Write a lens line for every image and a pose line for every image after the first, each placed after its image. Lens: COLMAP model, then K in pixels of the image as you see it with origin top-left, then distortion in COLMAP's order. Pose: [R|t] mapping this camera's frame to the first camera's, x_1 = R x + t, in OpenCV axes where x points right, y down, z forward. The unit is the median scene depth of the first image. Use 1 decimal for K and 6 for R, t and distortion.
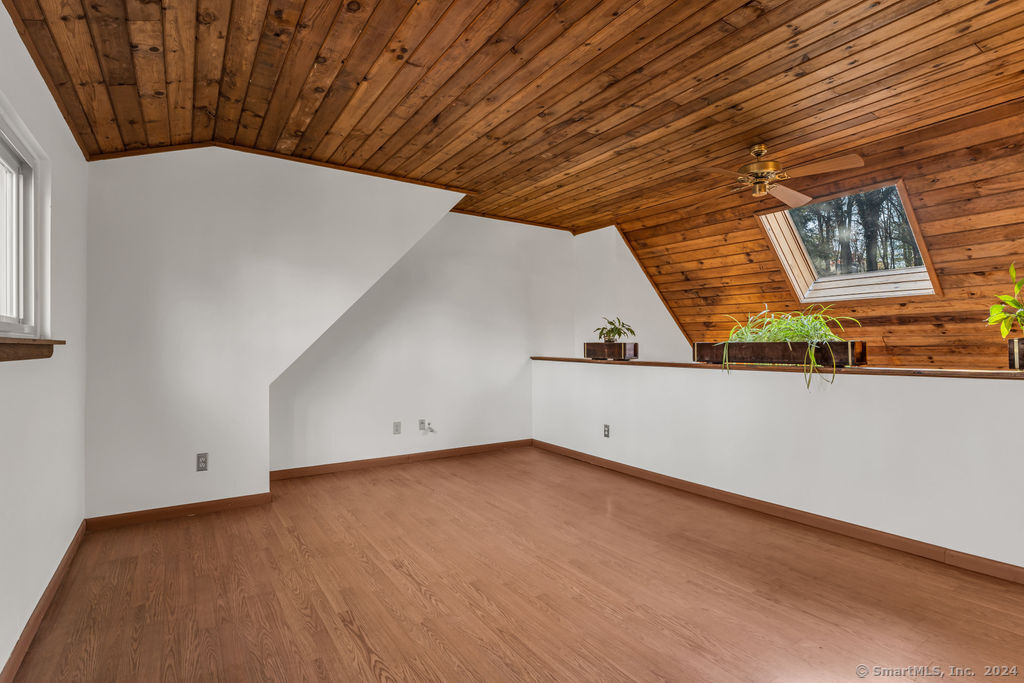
lens RADIAL K [[520.3, 0, 508.2], [0, 520.3, 341.8], [0, 0, 1]] dist [0.002052, 0.000096]
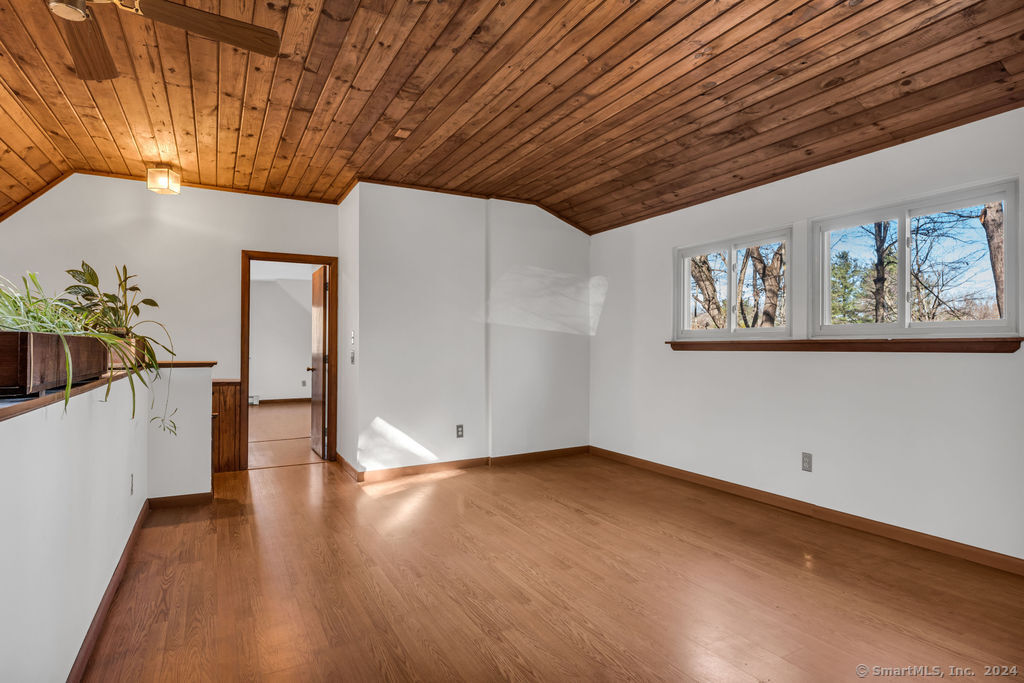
lens RADIAL K [[520.3, 0, 508.2], [0, 520.3, 341.8], [0, 0, 1]] dist [0.002052, 0.000096]
pose [[-0.995557, 0.004611, 0.094047, 0.080402], [0.002814, 0.999811, -0.019229, 0.023613], [-0.094118, -0.018879, -0.995382, 2.077661]]
